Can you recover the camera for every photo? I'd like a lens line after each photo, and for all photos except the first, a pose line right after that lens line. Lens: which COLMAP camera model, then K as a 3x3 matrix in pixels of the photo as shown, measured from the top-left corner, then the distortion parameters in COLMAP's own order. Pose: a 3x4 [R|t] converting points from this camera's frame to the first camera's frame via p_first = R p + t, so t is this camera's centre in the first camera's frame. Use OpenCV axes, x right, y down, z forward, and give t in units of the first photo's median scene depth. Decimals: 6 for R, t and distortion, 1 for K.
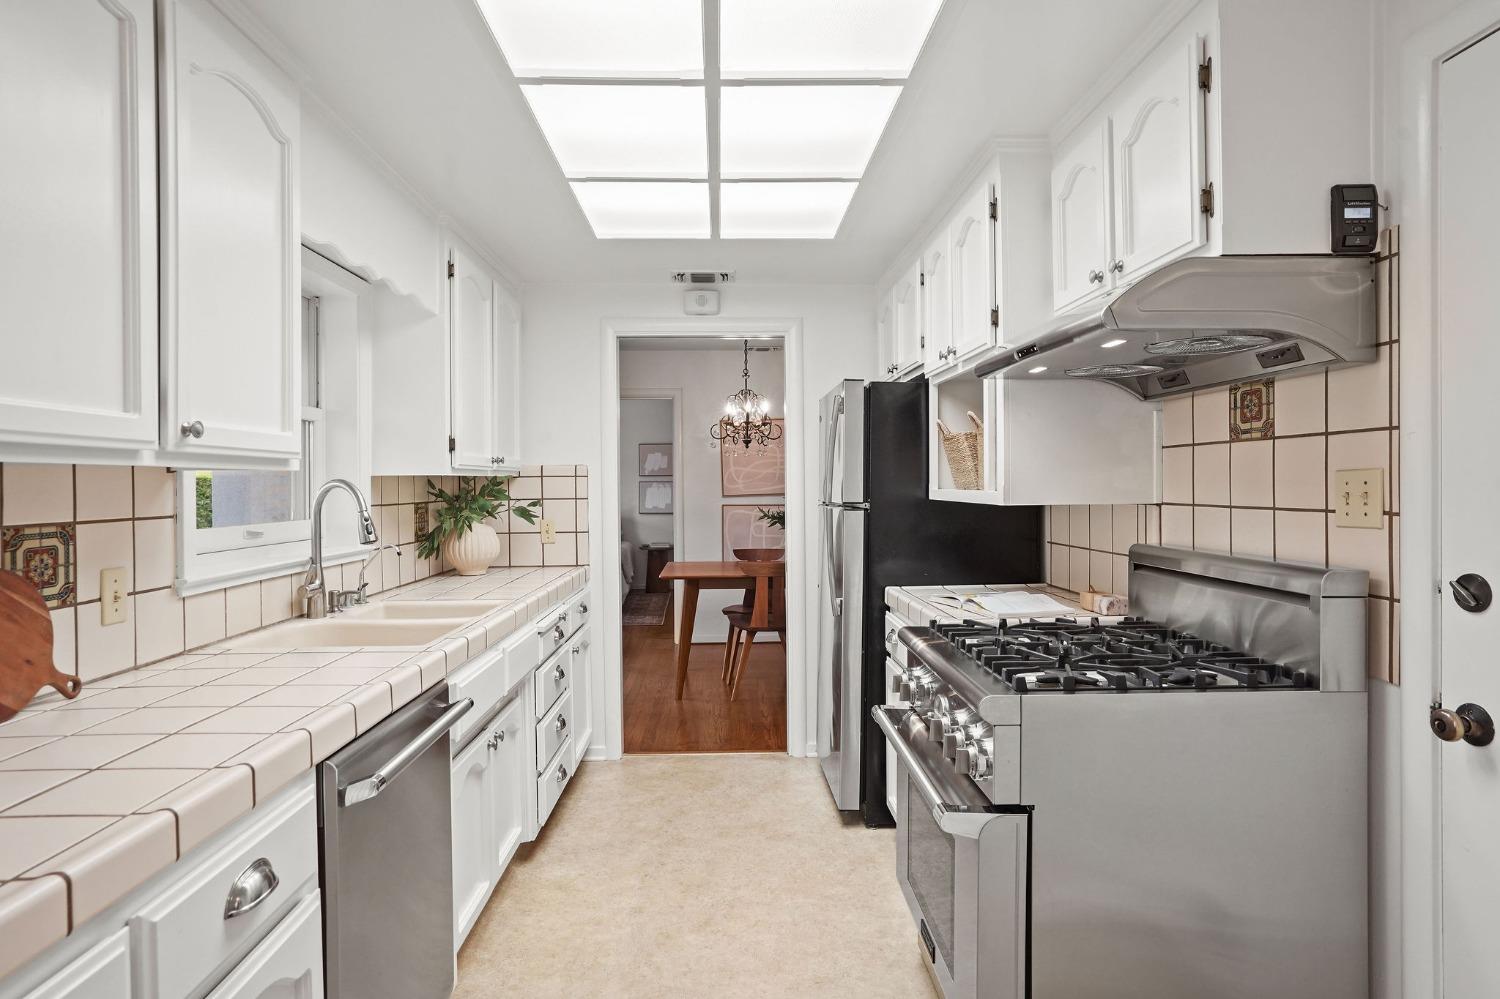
lens RADIAL K [[826.7, 0, 750.0], [0, 826.7, 499.5], [0, 0, 1]] dist [-0.047234, 0.035711]
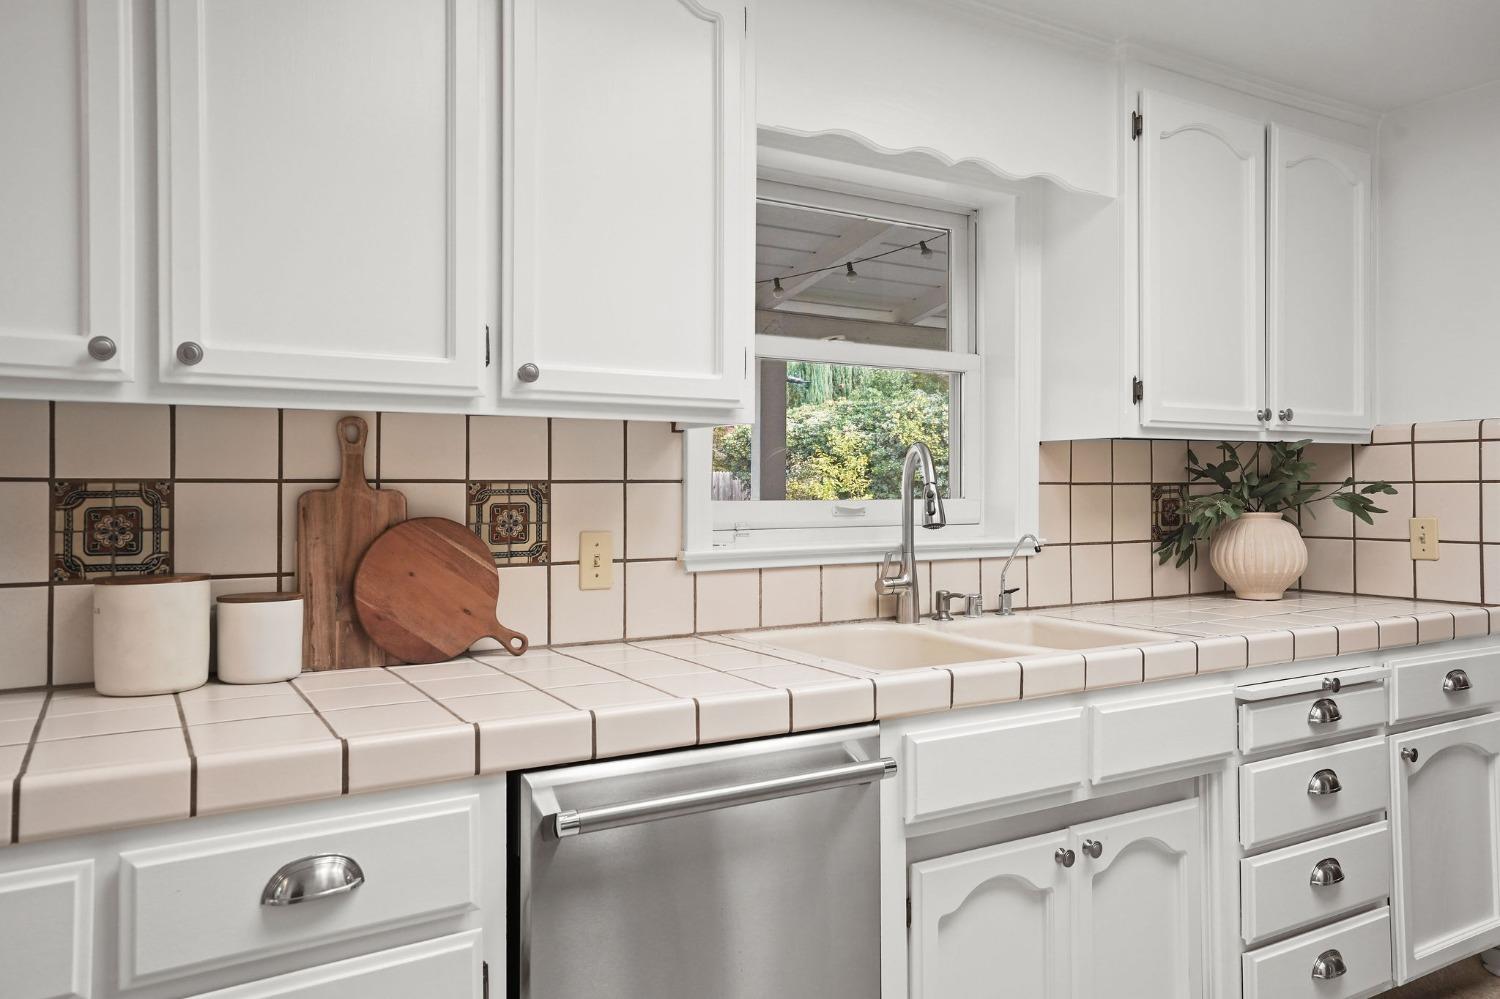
lens RADIAL K [[1049.0, 0, 753.4], [0, 1049.0, 488.9], [0, 0, 1]] dist [-0.031059, 0.083510]
pose [[0.482304, 0.004028, -0.875995, 0.404130], [-0.017789, 0.999828, -0.005197, 0.039686], [0.875823, 0.018090, 0.482293, 0.598582]]
